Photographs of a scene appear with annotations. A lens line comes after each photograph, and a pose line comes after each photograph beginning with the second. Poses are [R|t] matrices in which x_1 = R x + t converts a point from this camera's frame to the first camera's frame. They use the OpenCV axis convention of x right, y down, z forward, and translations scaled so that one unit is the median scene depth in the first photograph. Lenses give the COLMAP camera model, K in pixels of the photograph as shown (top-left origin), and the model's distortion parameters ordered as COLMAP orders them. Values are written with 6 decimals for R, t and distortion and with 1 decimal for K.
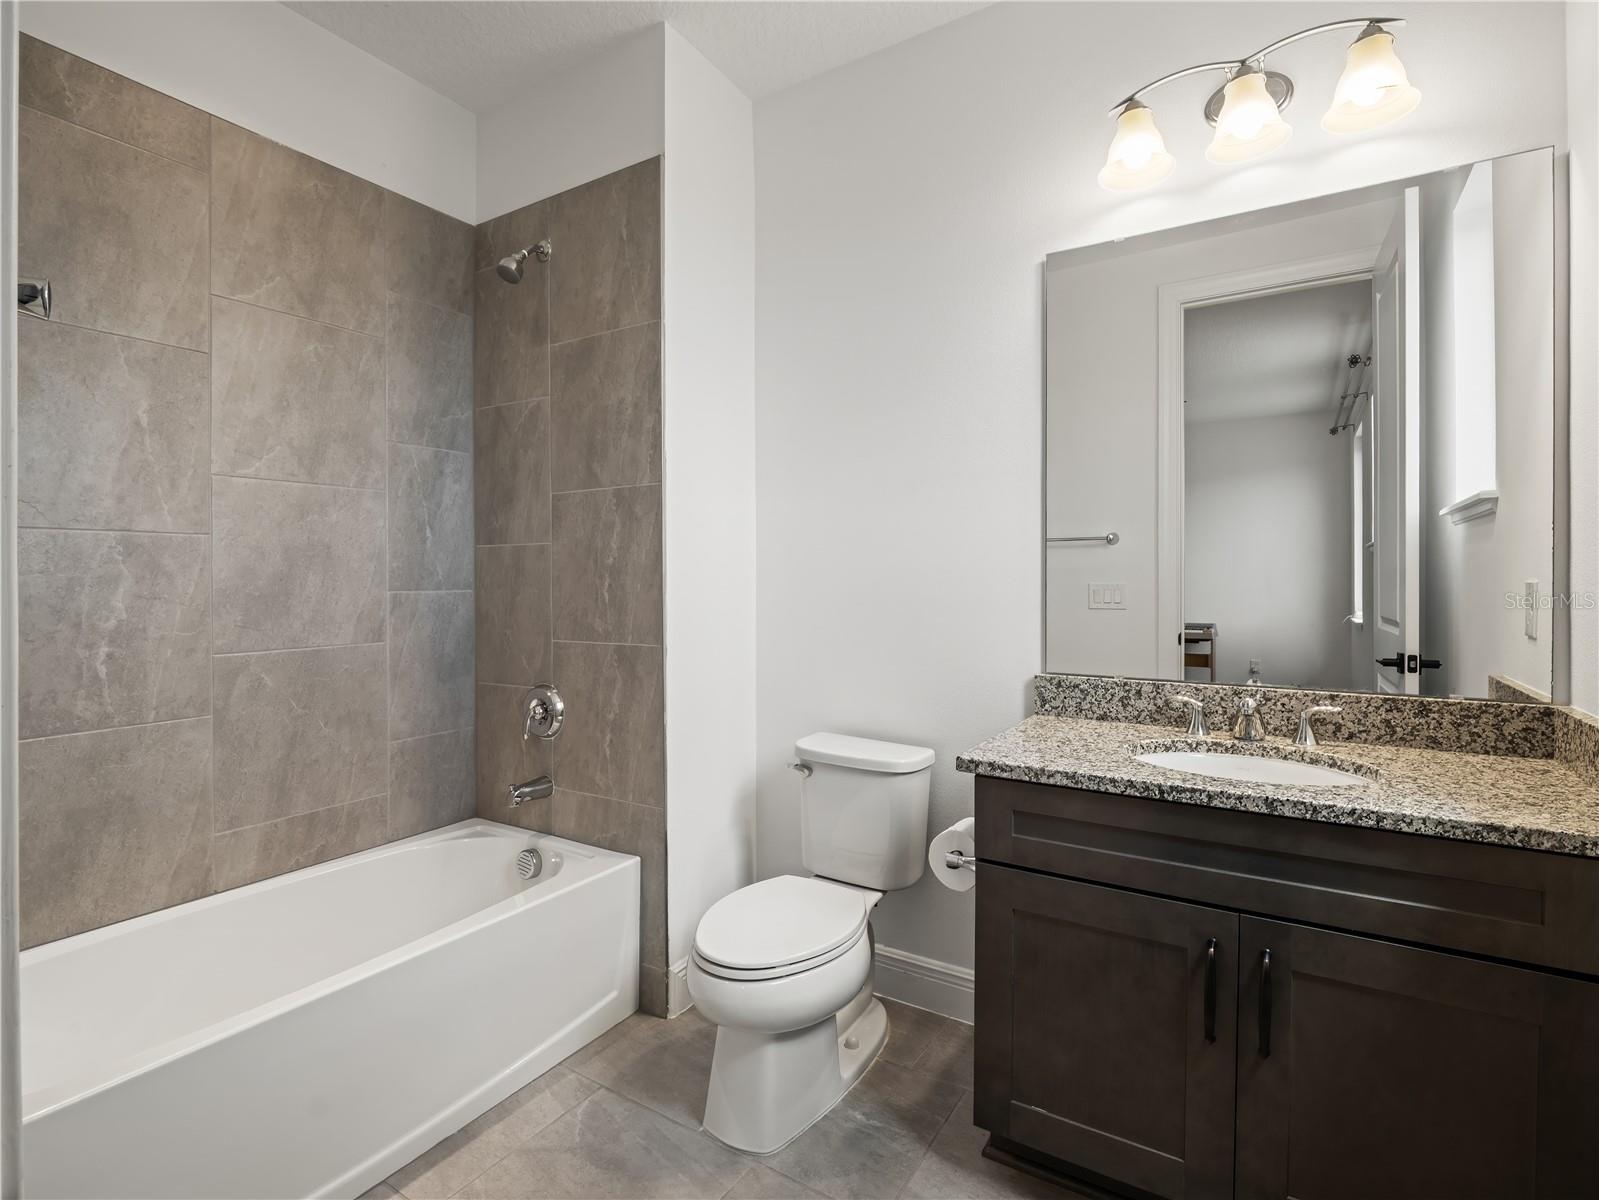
lens RADIAL K [[777.7, 0, 797.7], [0, 777.7, 589.9], [0, 0, 1]] dist [-0.023018, 0.002262]
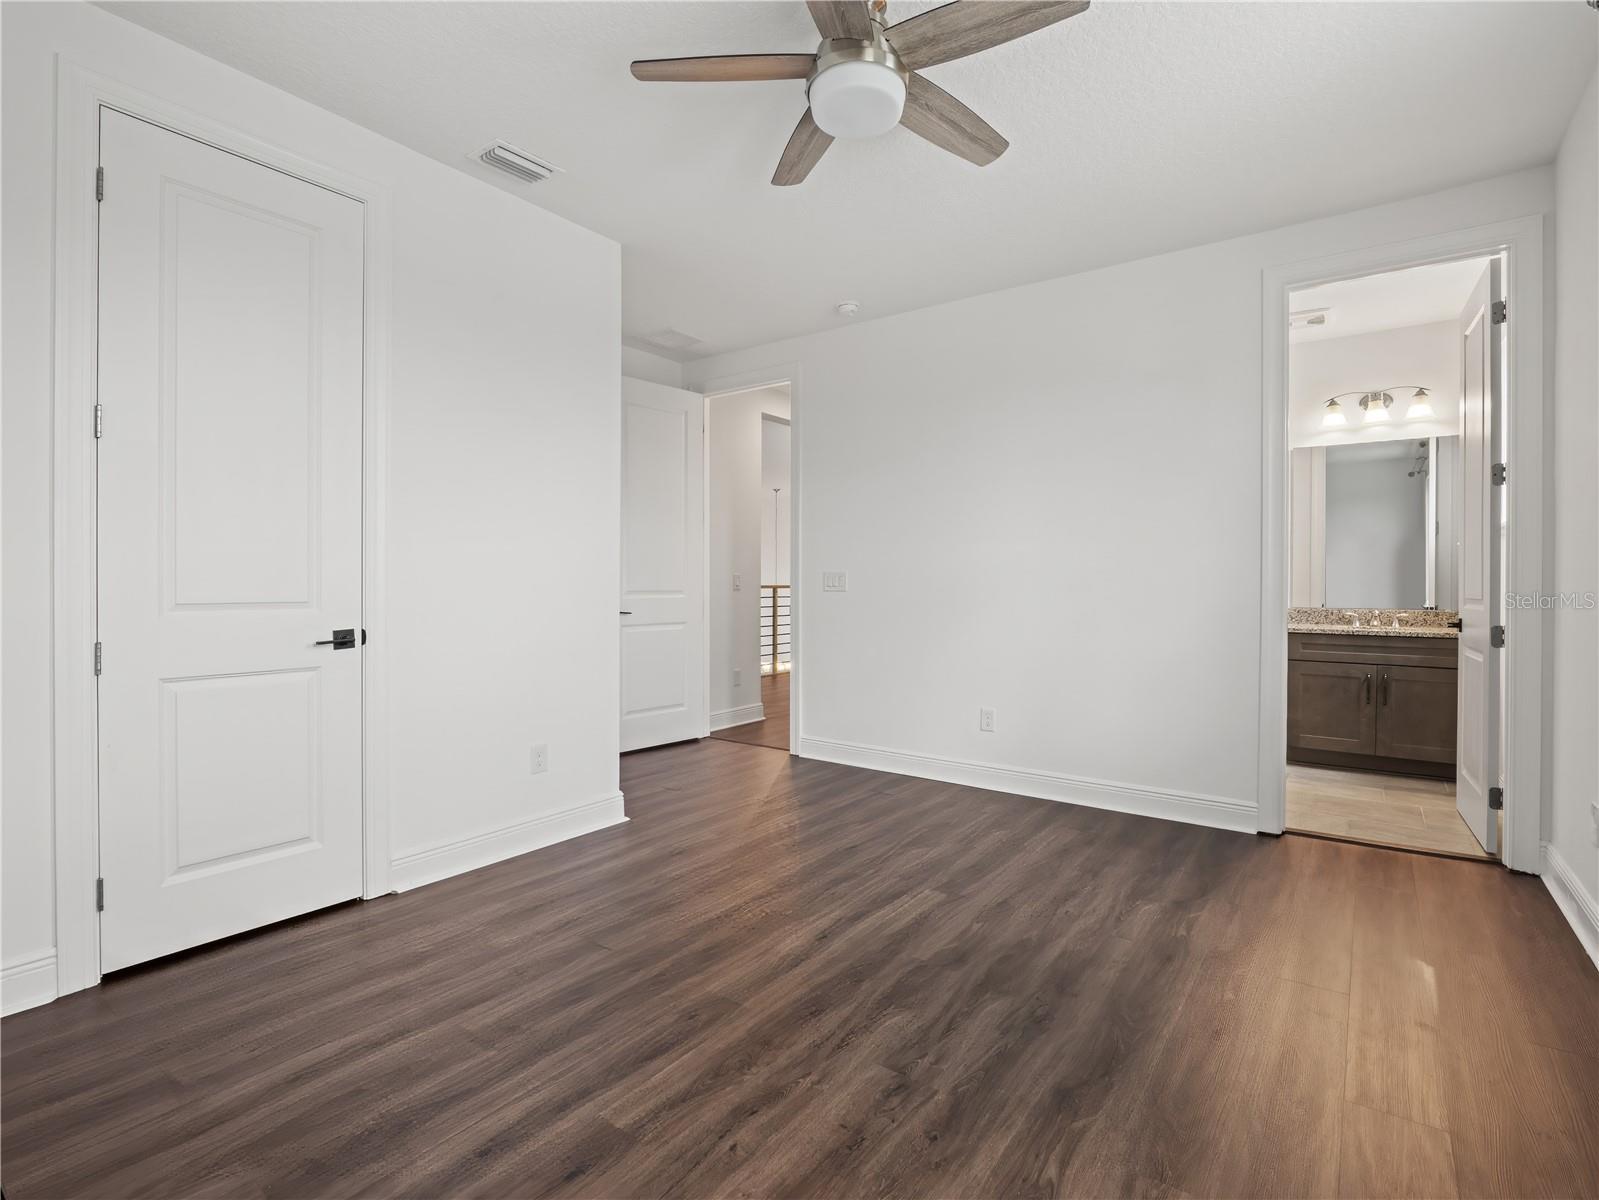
lens RADIAL K [[777.7, 0, 802.3], [0, 777.7, 595.2], [0, 0, 1]] dist [-0.023018, 0.002262]
pose [[0.997708, 0.003206, -0.067585, -1.362906], [-0.003031, 0.999992, 0.002690, 0.074080], [0.067593, -0.002479, 0.997710, -2.018004]]
